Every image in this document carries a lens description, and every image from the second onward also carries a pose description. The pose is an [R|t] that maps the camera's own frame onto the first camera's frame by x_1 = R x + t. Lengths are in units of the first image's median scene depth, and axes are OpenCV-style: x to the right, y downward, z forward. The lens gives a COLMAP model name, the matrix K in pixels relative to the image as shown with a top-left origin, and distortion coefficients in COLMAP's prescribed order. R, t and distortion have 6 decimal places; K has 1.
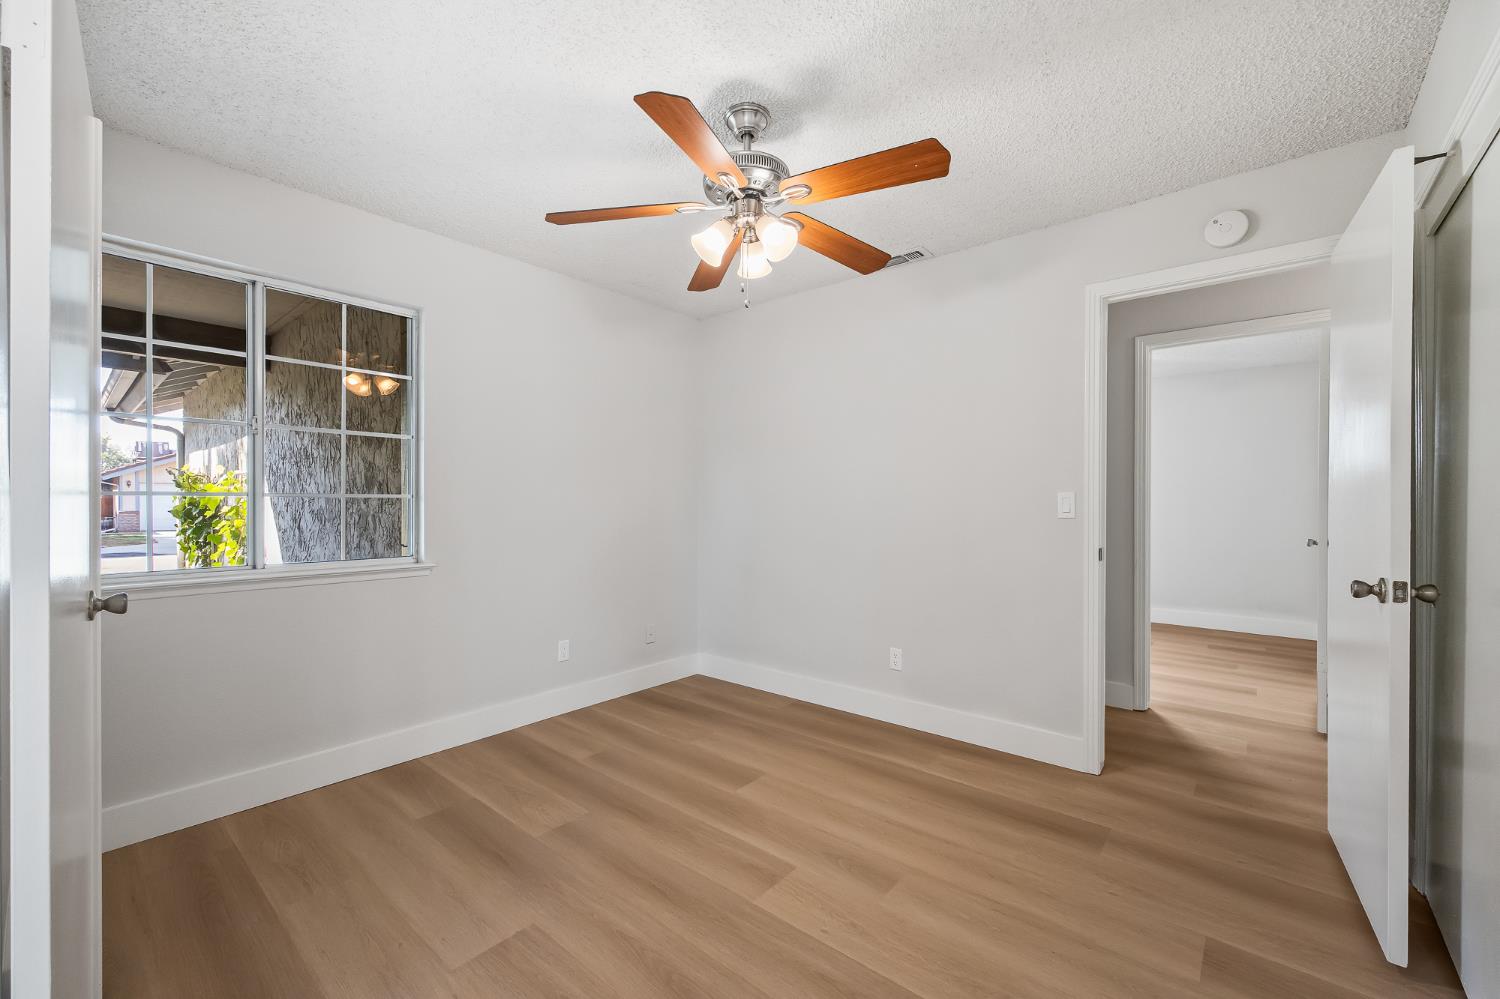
lens RADIAL K [[608.3, 0, 755.2], [0, 608.3, 500.4], [0, 0, 1]] dist [0.000763, 0.000917]
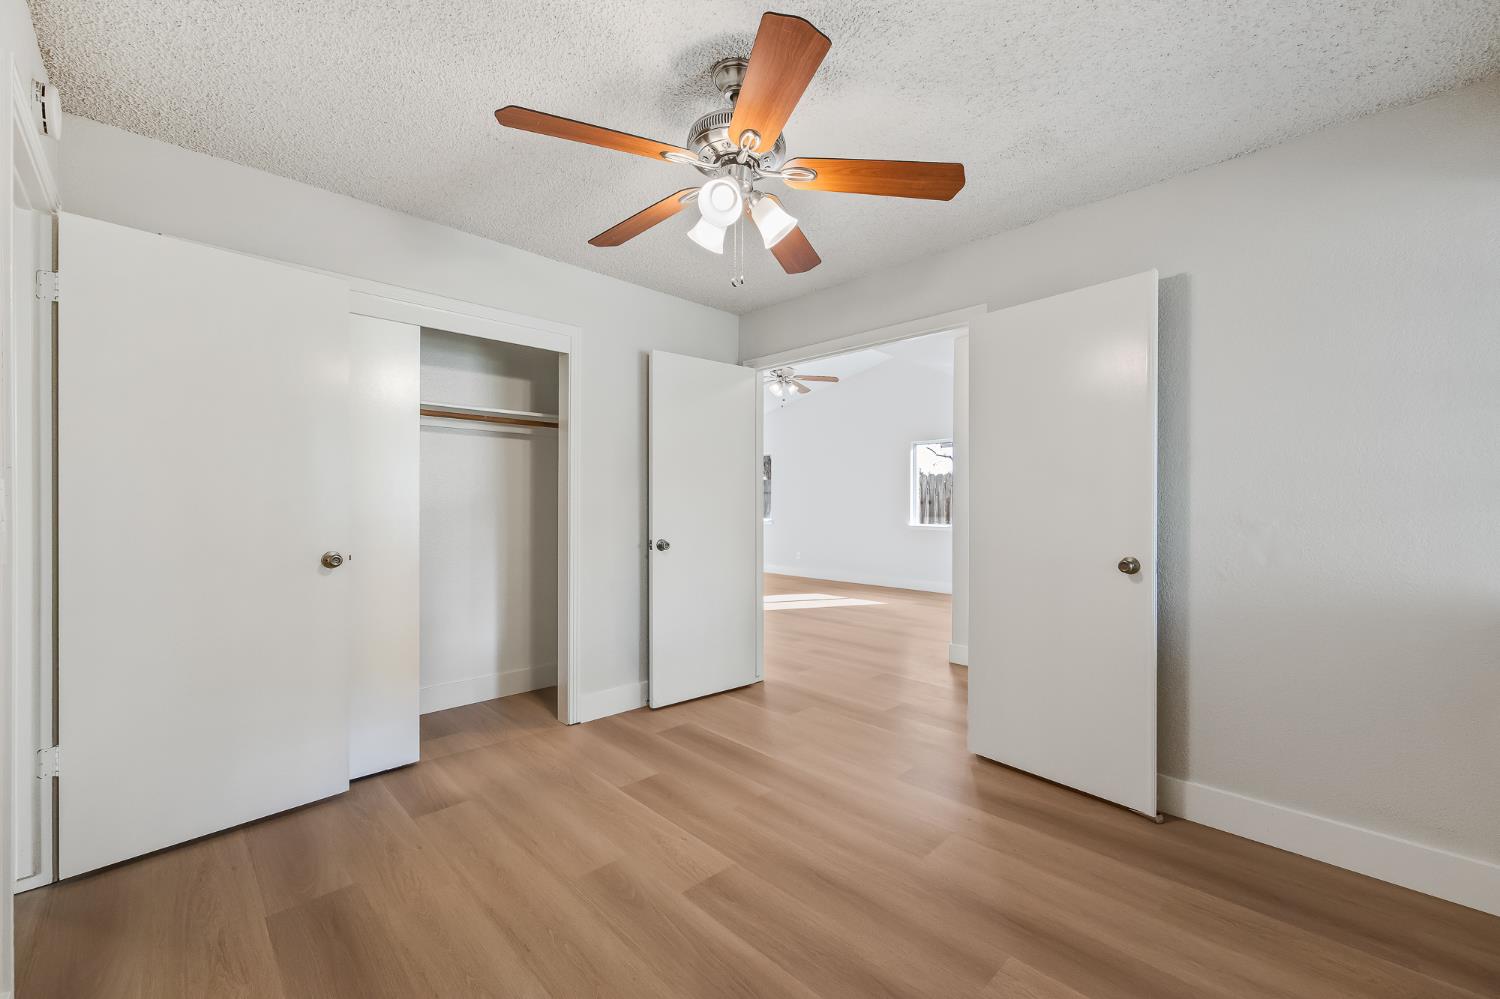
lens RADIAL K [[608.3, 0, 752.1], [0, 608.3, 502.3], [0, 0, 1]] dist [0.000763, 0.000917]
pose [[-0.995188, 0.001726, 0.097973, -0.118028], [0.001431, 0.999994, -0.003076, 0.001325], [-0.097978, -0.002921, -0.995184, 1.721217]]
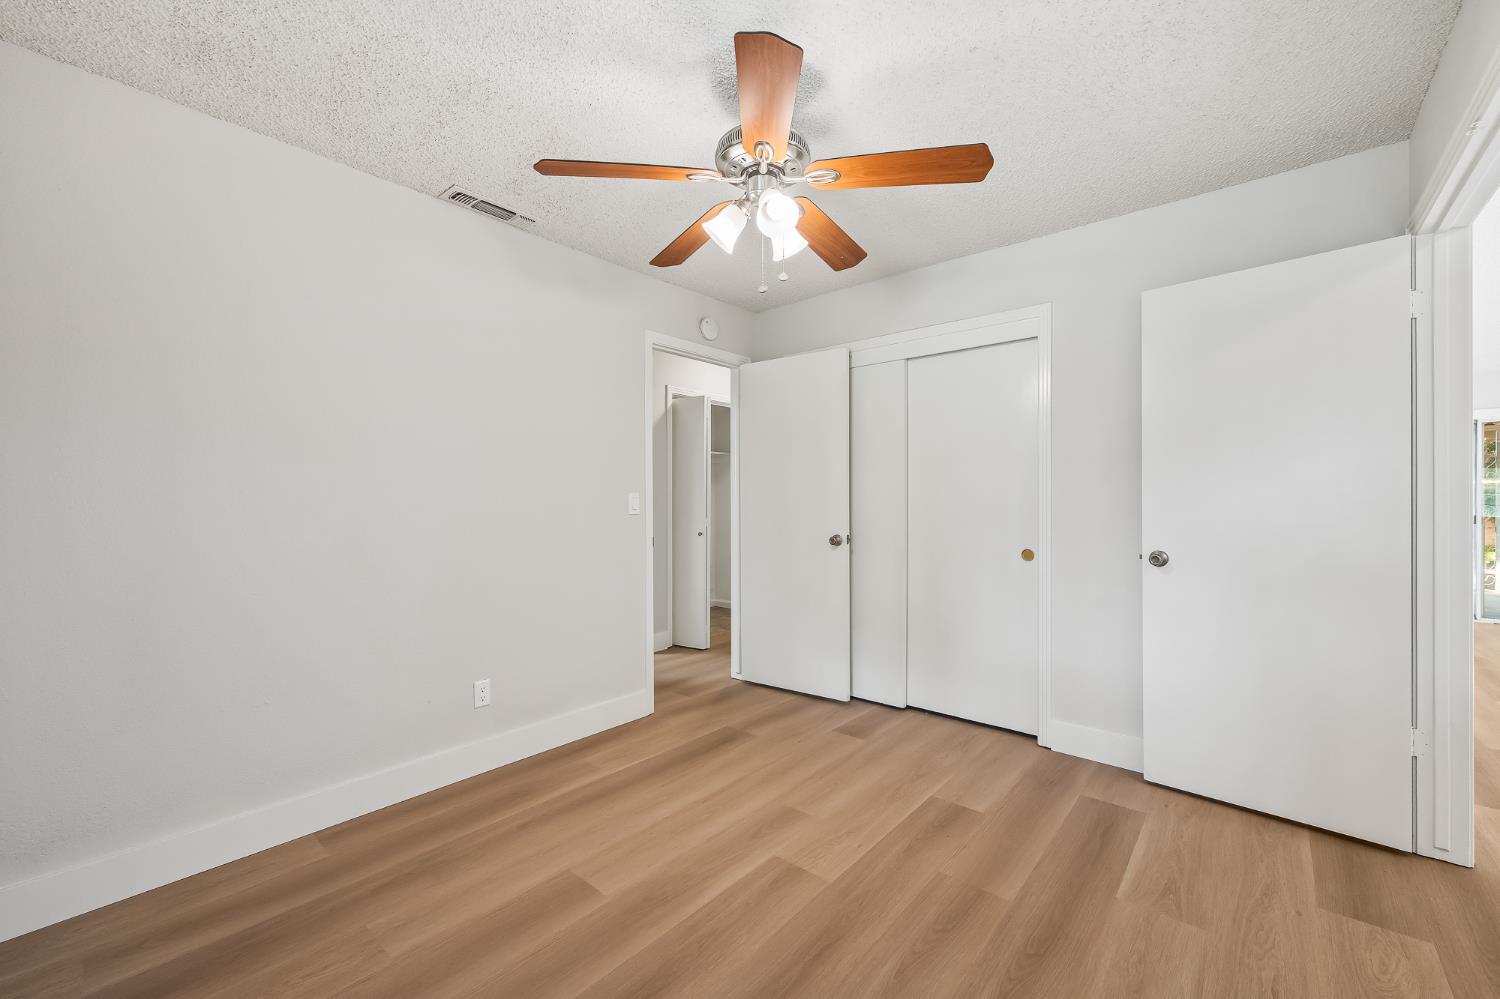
lens RADIAL K [[608.3, 0, 756.4], [0, 608.3, 502.1], [0, 0, 1]] dist [0.000763, 0.000917]
pose [[0.004897, -0.005332, 0.999974, -0.860713], [-0.001158, 0.999985, 0.005338, -0.003946], [-0.999987, -0.001184, 0.004890, 0.916497]]
